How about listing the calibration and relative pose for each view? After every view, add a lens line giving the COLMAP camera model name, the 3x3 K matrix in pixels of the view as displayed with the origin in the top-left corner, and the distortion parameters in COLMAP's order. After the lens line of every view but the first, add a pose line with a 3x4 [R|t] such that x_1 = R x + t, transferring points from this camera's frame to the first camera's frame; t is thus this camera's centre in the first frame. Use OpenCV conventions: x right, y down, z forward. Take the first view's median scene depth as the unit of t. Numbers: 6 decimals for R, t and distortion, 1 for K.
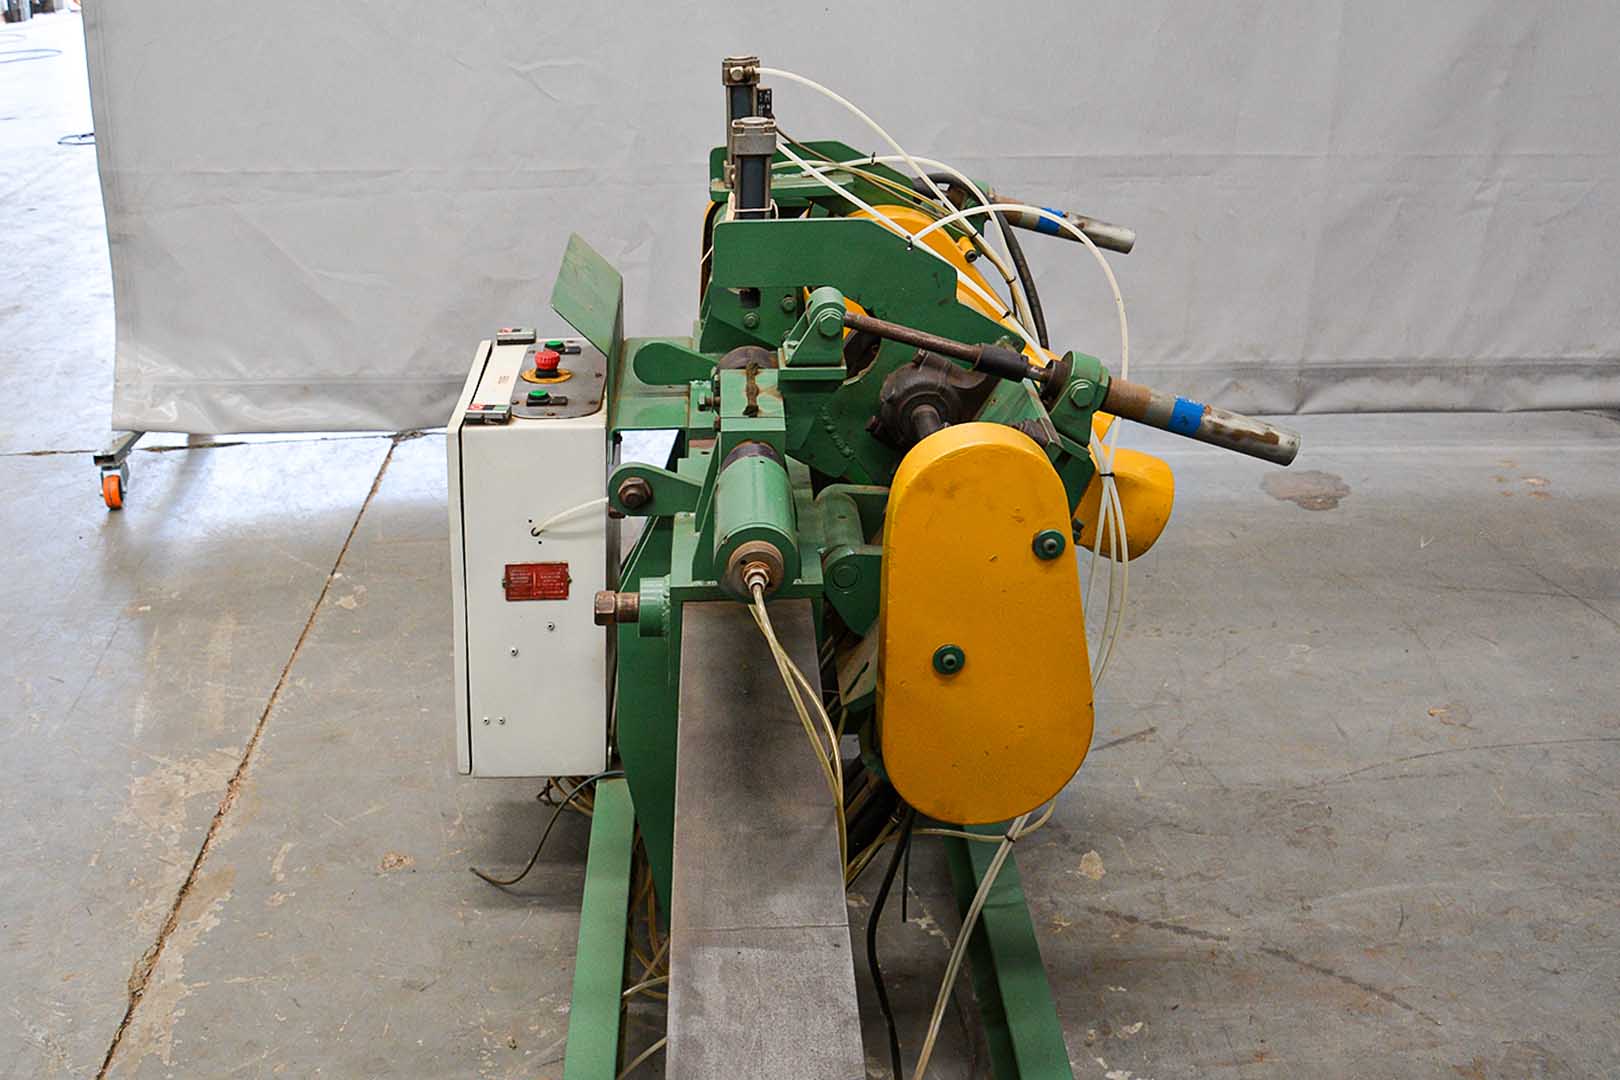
lens RADIAL K [[1884.0, 0, 810.0], [0, 1884.0, 540.0], [0, 0, 1]] dist [-0.130755, 0.059204]
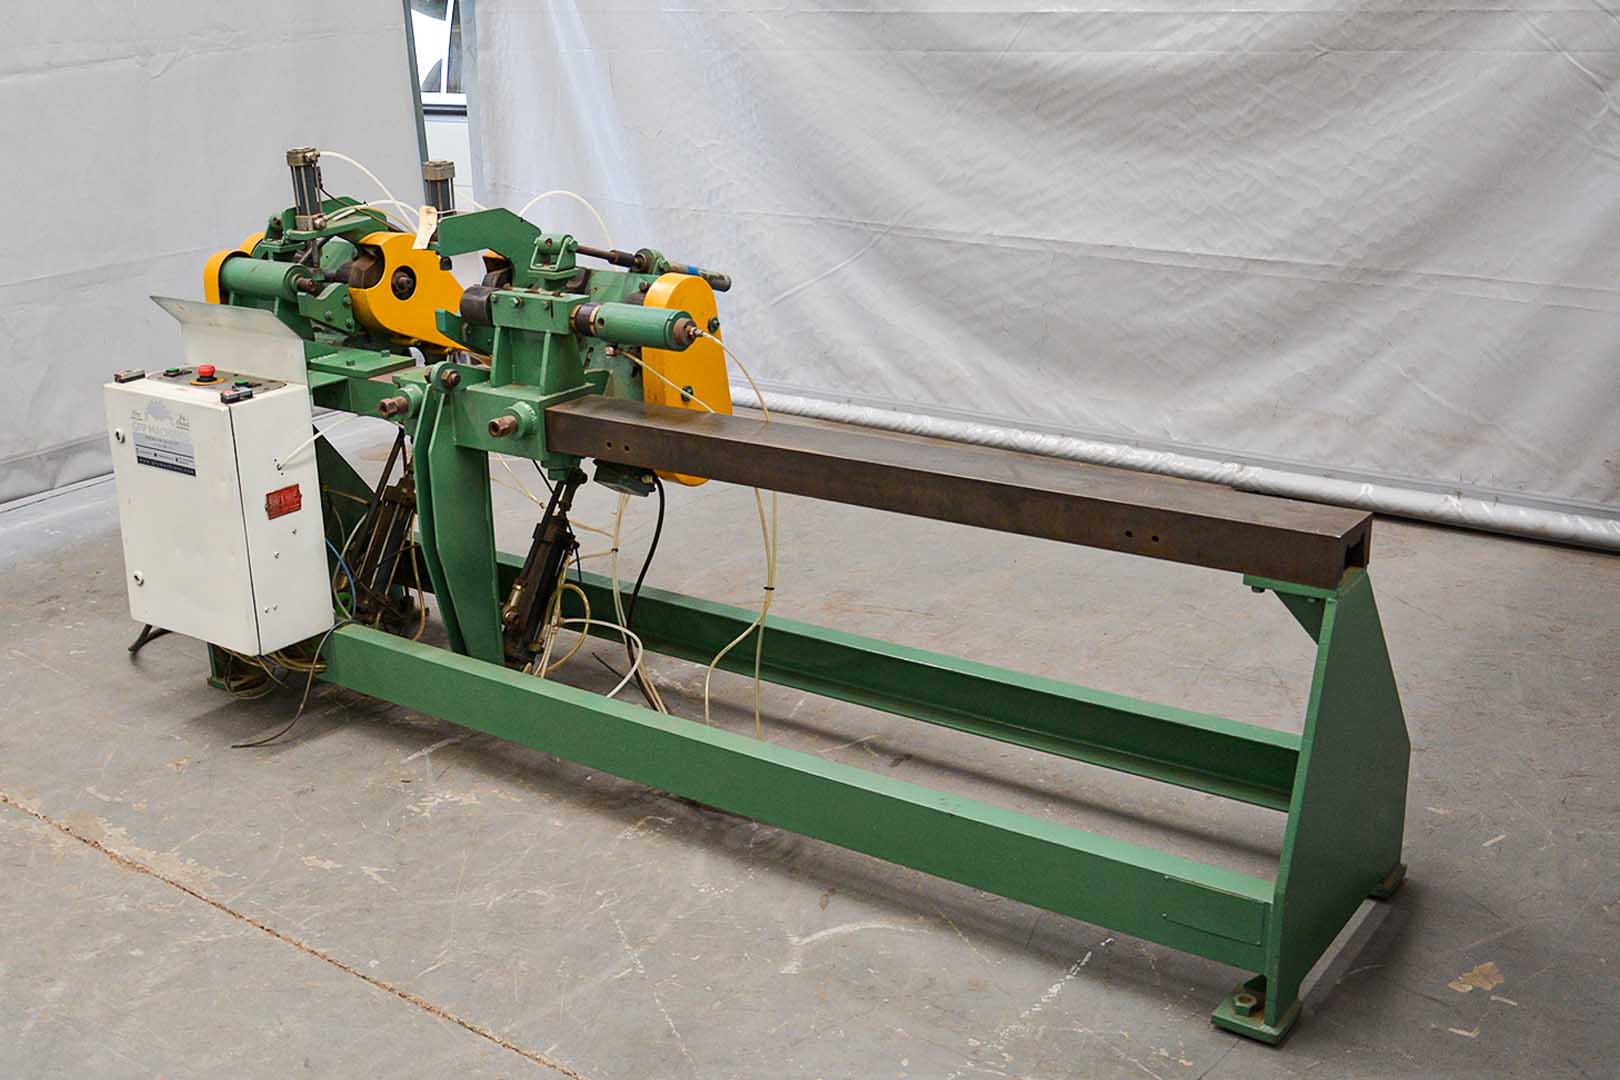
lens RADIAL K [[1791.1, 0, 736.3], [0, 1791.1, 525.2], [0, 0, 1]] dist [-0.134359, 0.069225]
pose [[0.642663, -0.256592, 0.721903, -0.910596], [0.321233, 0.945671, 0.050155, 0.082226], [-0.695553, 0.199666, 0.690174, -0.209488]]
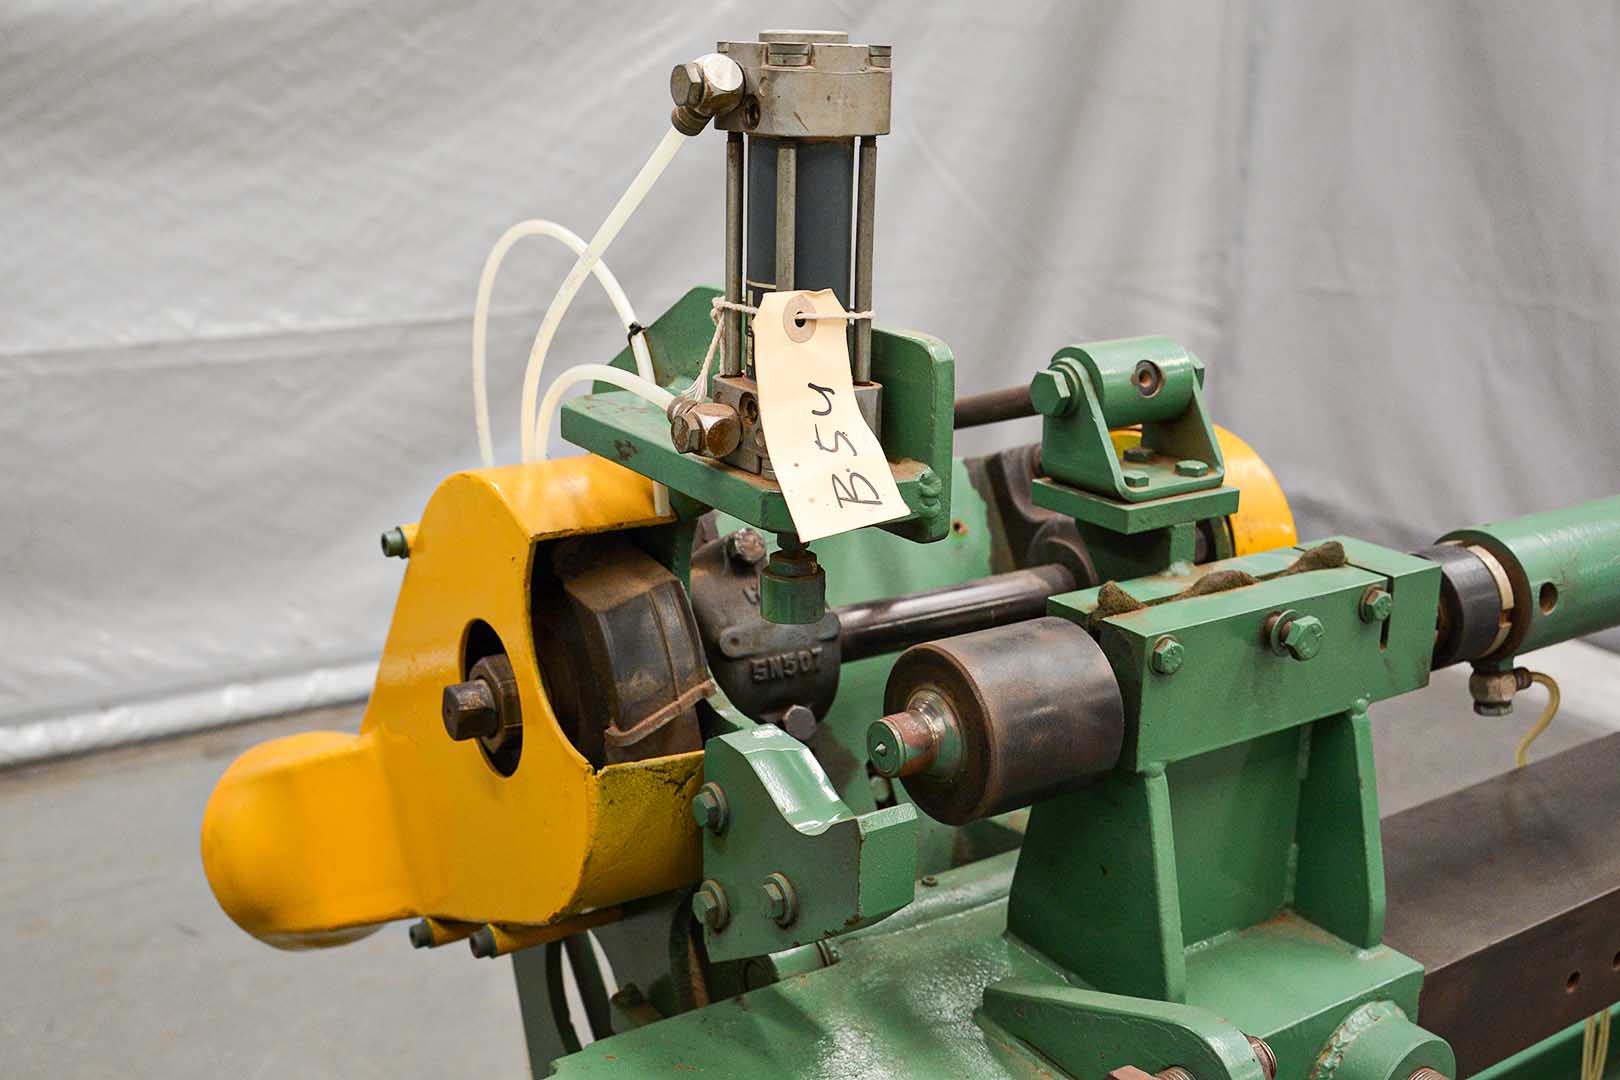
lens RADIAL K [[1762.3, 0, 829.2], [0, 1762.3, 578.4], [0, 0, 1]] dist [-0.123021, 0.135335]
pose [[-0.524689, -0.263419, 0.809514, -0.247697], [0.306703, 0.828568, 0.468410, -0.222560], [-0.794125, 0.494050, -0.353949, 0.903249]]
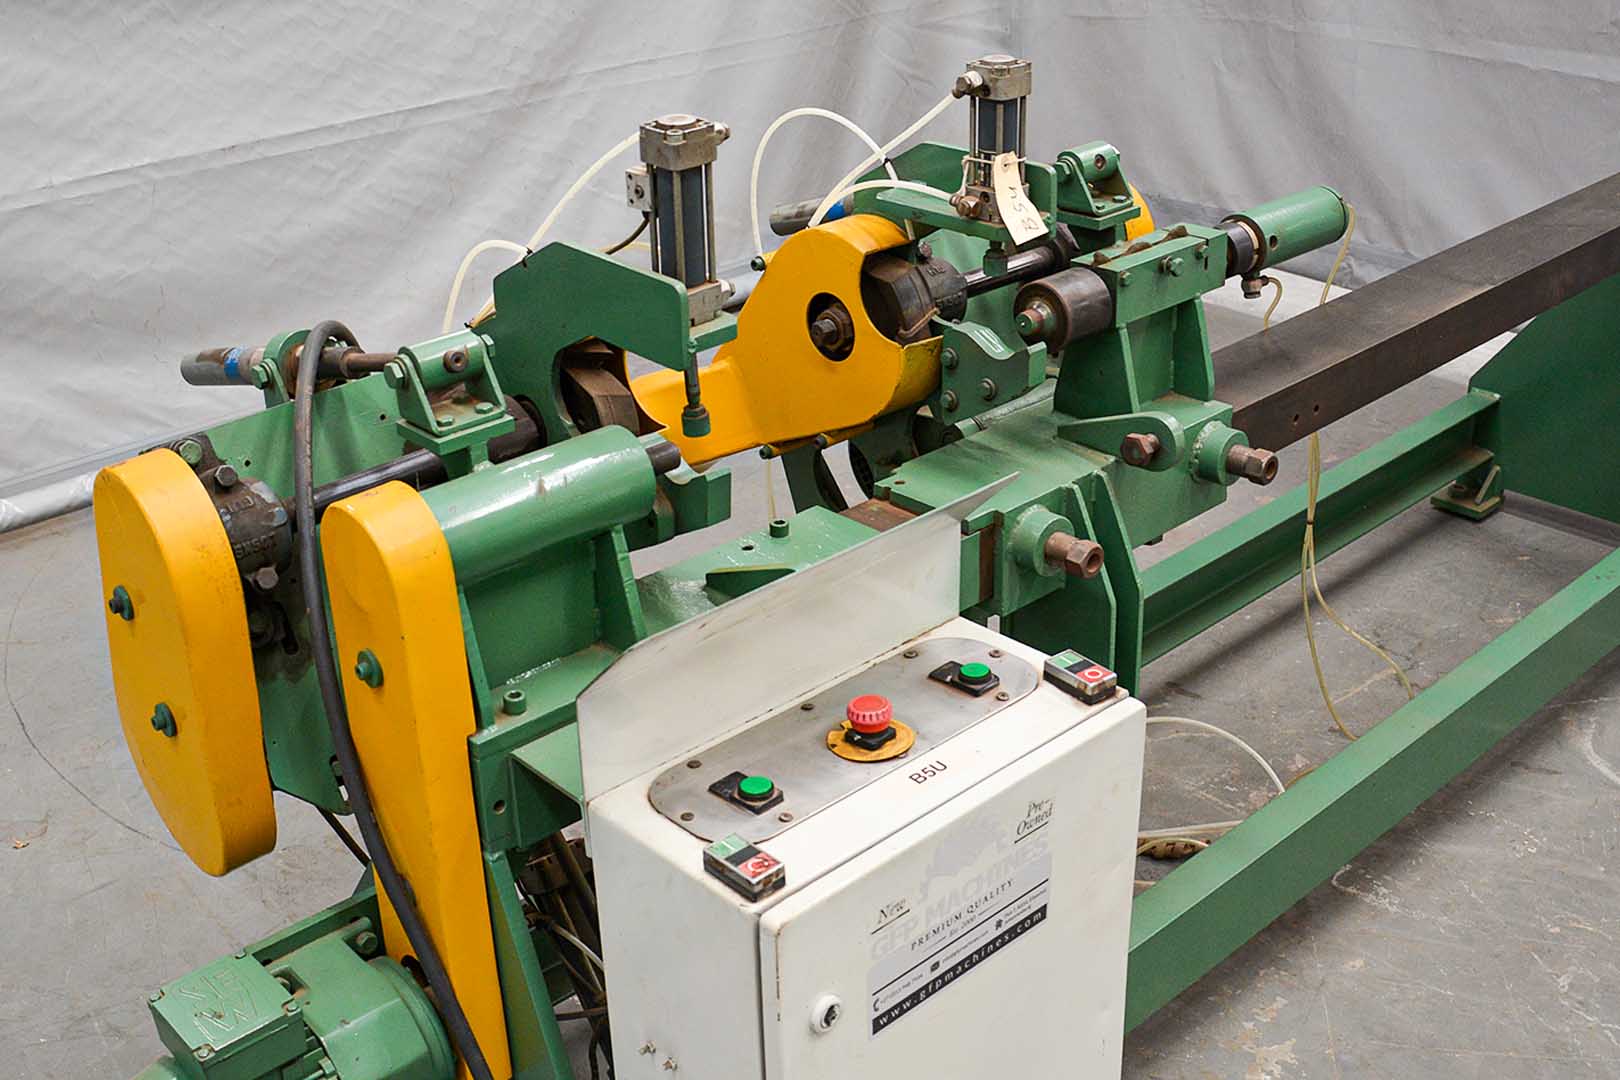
lens RADIAL K [[1831.7, 0, 730.2], [0, 1831.7, 511.9], [0, 0, 1]] dist [-0.147145, 0.104551]
pose [[-0.625973, -0.300605, 0.719580, -0.499152], [0.334940, 0.729647, 0.596180, -0.477942], [-0.704254, 0.614208, -0.356054, 1.190180]]
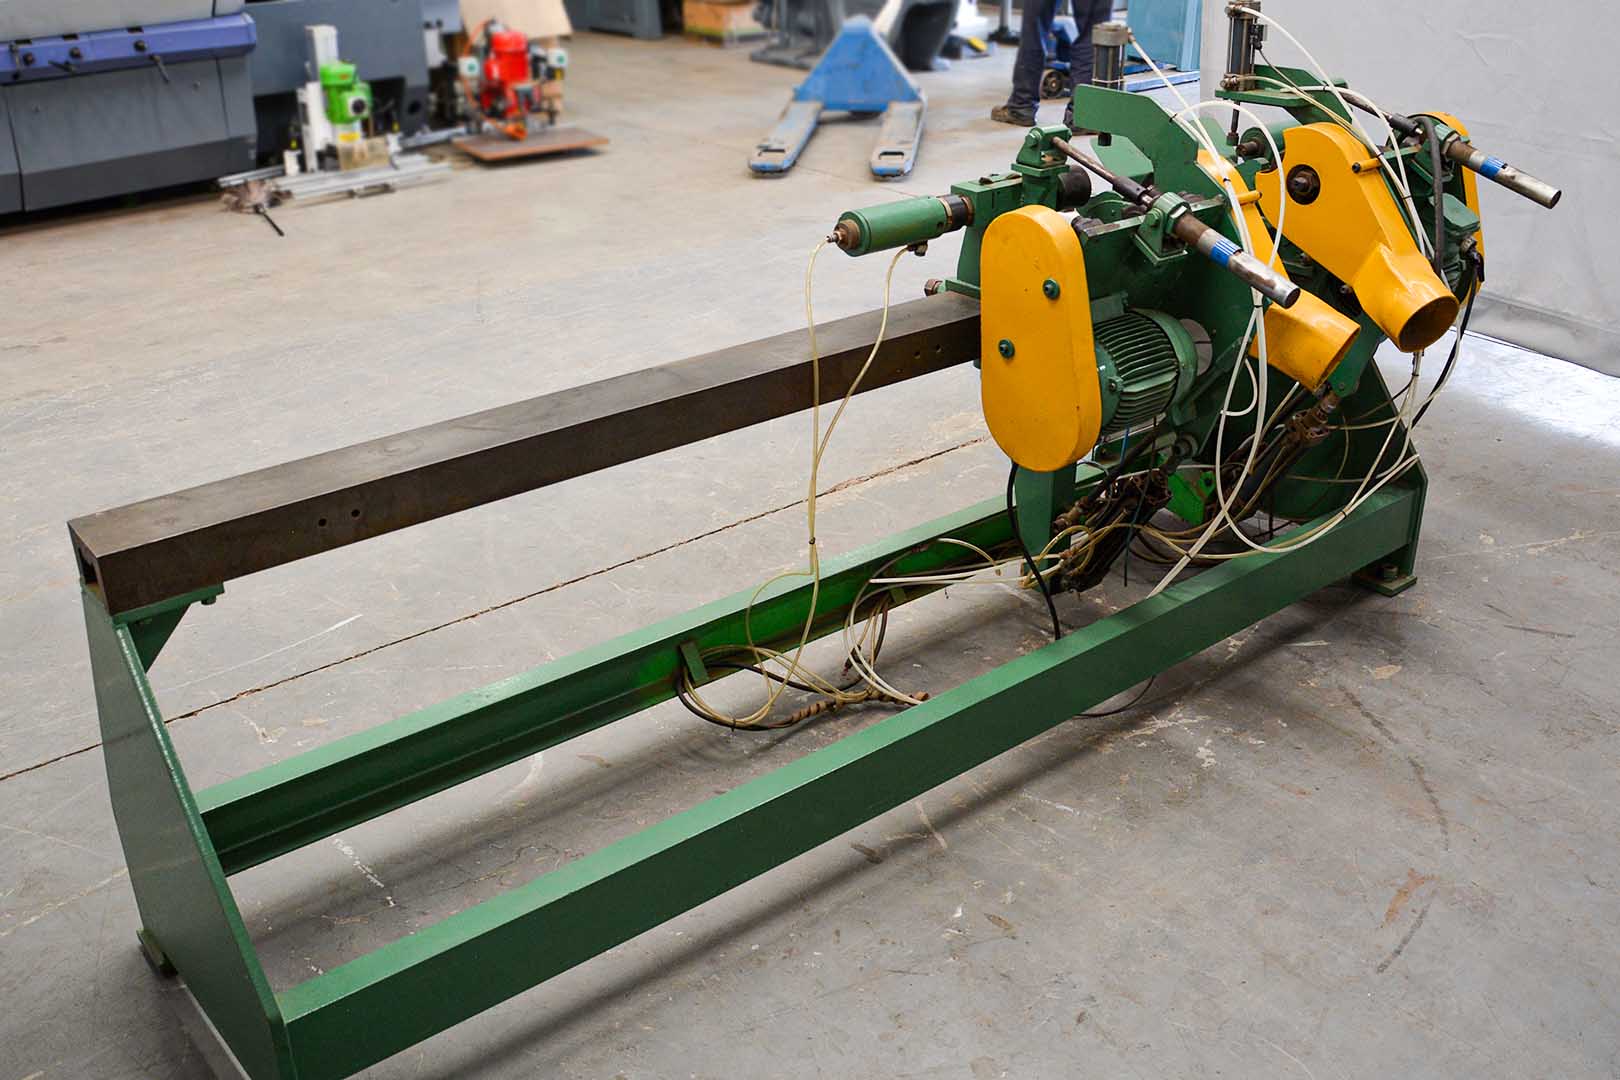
lens RADIAL K [[1556.9, 0, 816.2], [0, 1556.9, 586.4], [0, 0, 1]] dist [-0.126624, 0.085748]
pose [[0.600546, 0.369650, -0.709016, 0.694132], [-0.301517, 0.925955, 0.227364, -0.002690], [0.740562, 0.077238, 0.667534, -0.000285]]
